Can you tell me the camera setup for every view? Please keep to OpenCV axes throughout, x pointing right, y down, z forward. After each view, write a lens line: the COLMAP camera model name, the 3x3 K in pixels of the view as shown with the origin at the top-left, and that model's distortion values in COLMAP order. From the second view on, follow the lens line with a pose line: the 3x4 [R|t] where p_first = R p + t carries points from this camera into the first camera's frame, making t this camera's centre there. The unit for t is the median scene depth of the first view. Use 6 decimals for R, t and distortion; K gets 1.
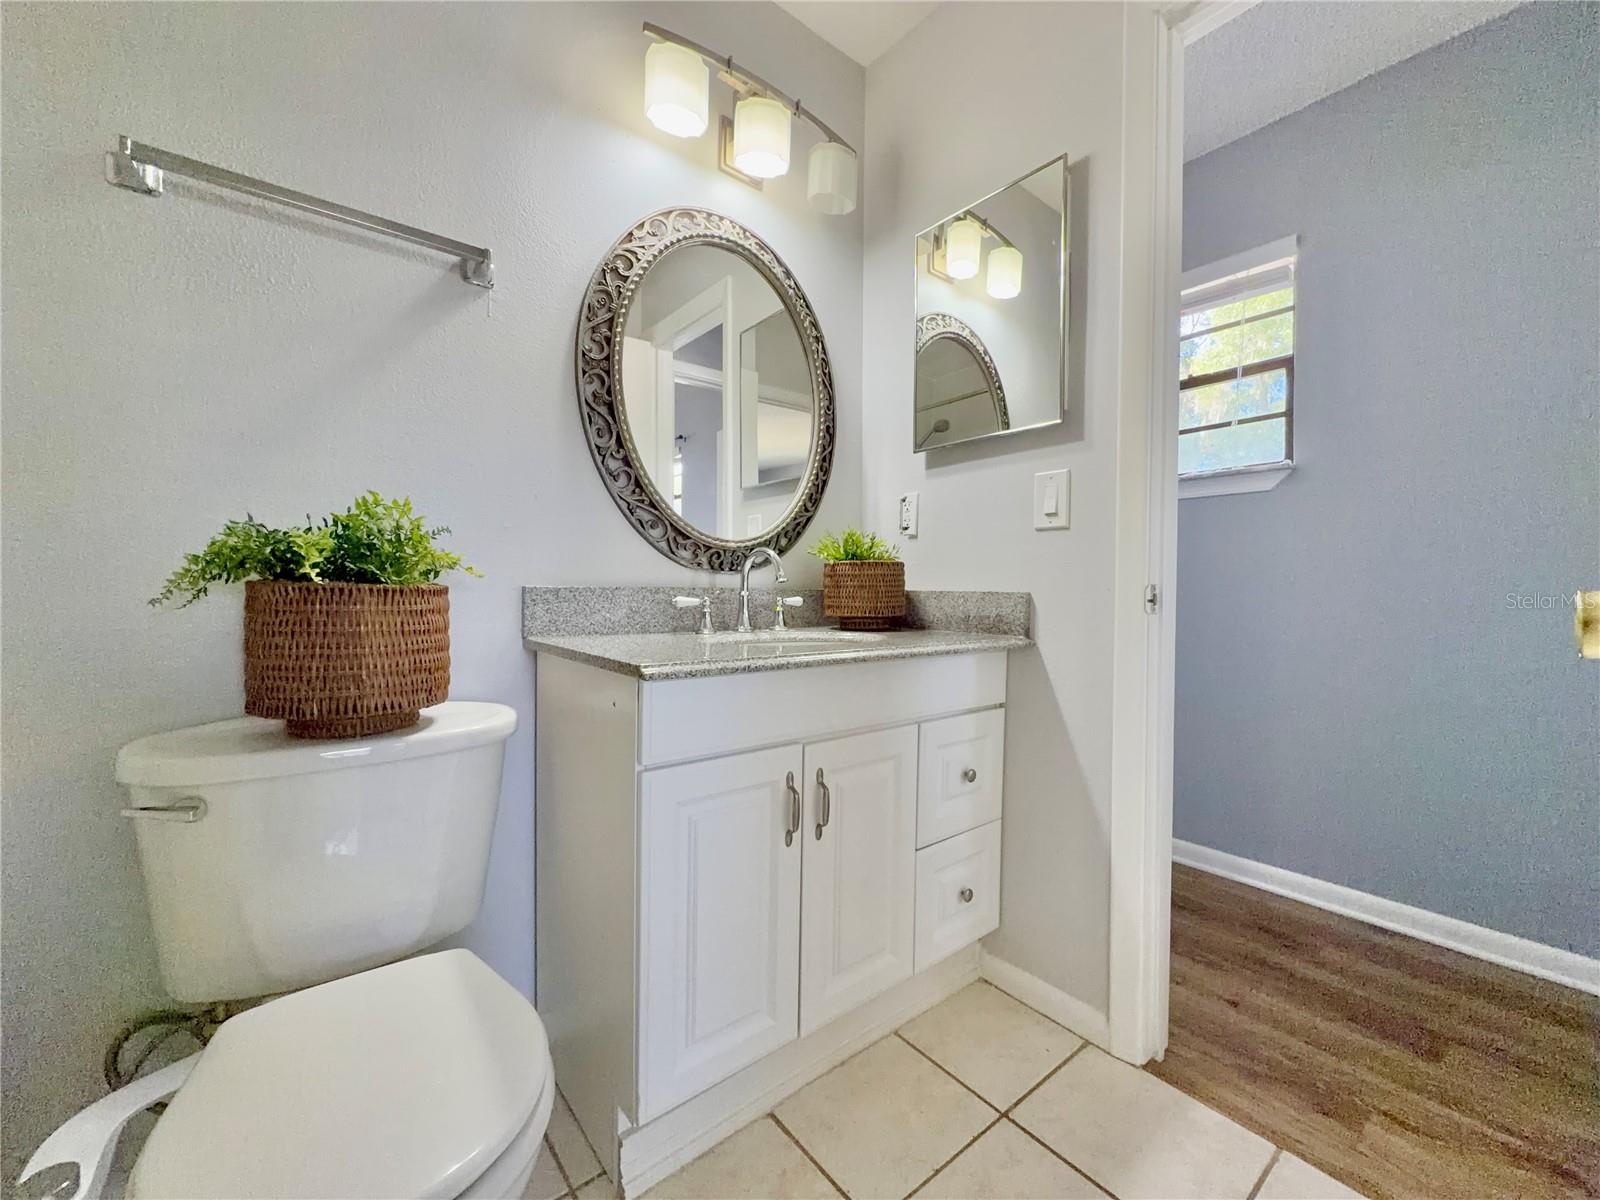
lens RADIAL K [[644.2, 0, 796.4], [0, 644.2, 601.9], [0, 0, 1]] dist [0.000407, -0.000148]
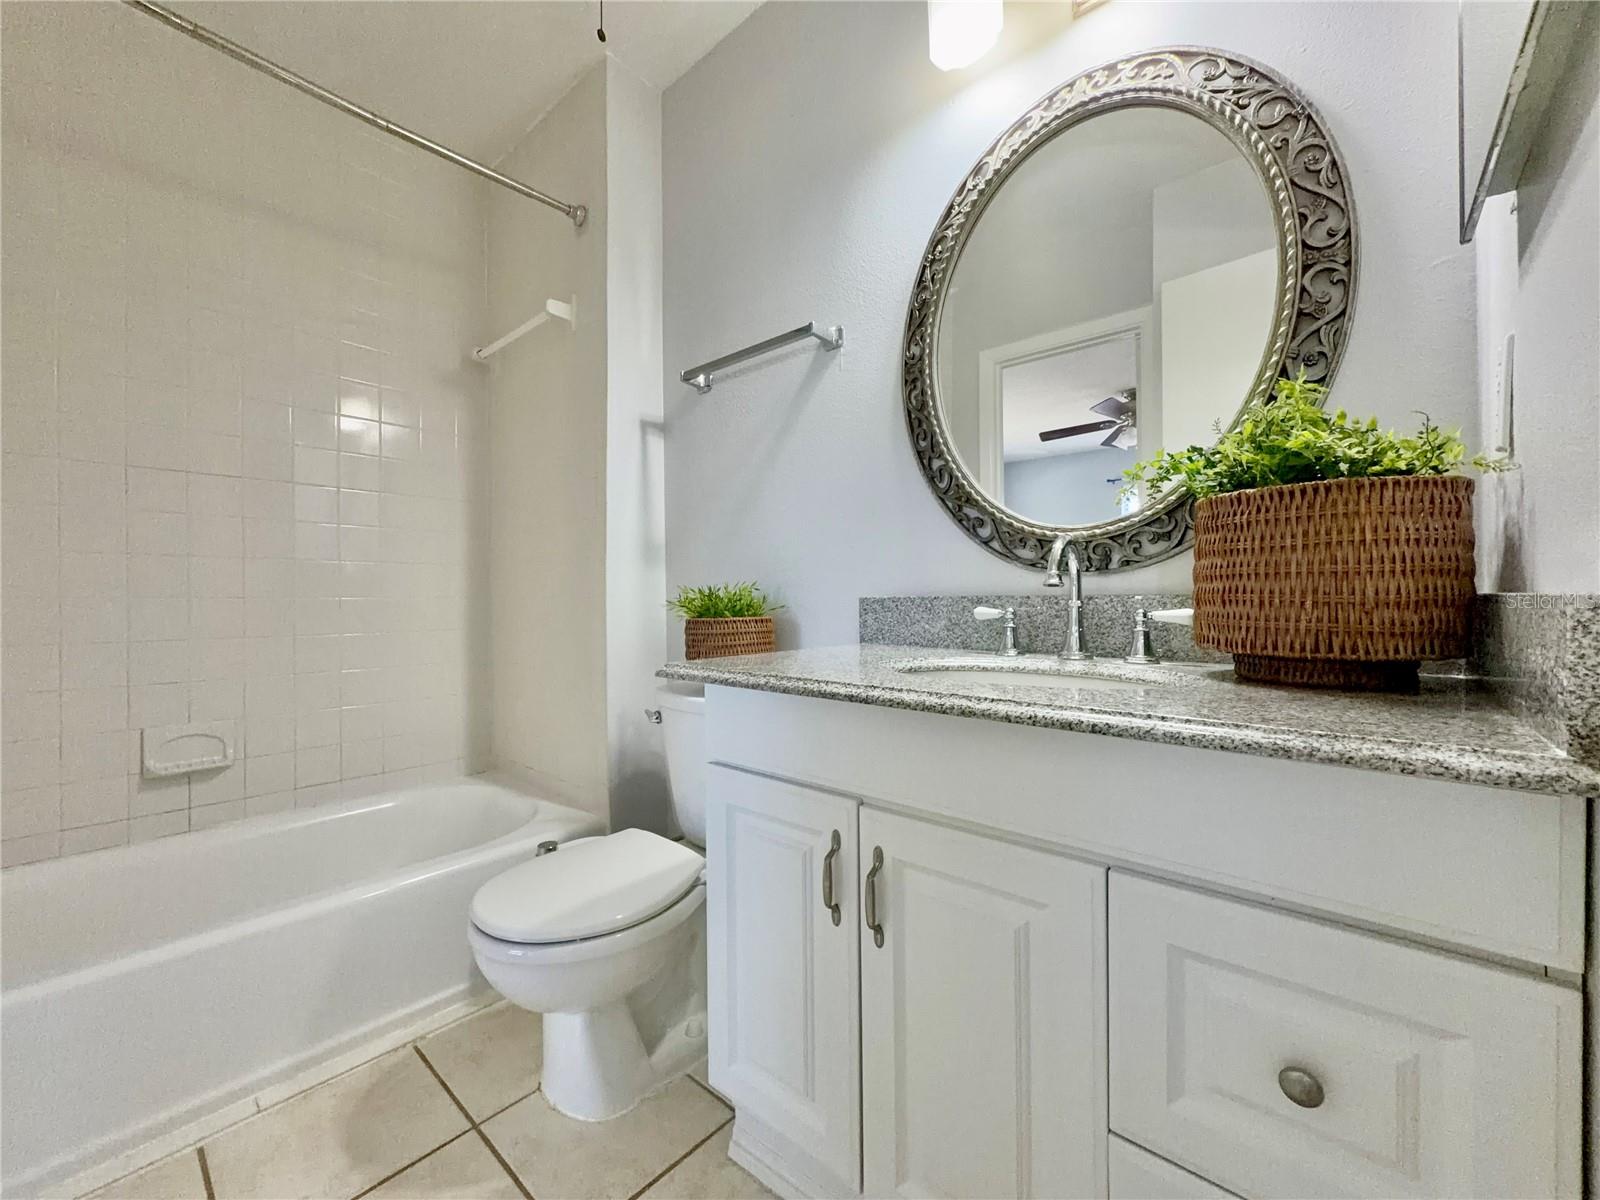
lens RADIAL K [[644.2, 0, 794.7], [0, 644.2, 596.7], [0, 0, 1]] dist [0.000407, -0.000148]
pose [[0.160340, -0.010773, -0.987003, 0.575274], [-0.011160, 0.999857, -0.012726, -0.008264], [0.986999, 0.013056, 0.160197, 0.620040]]
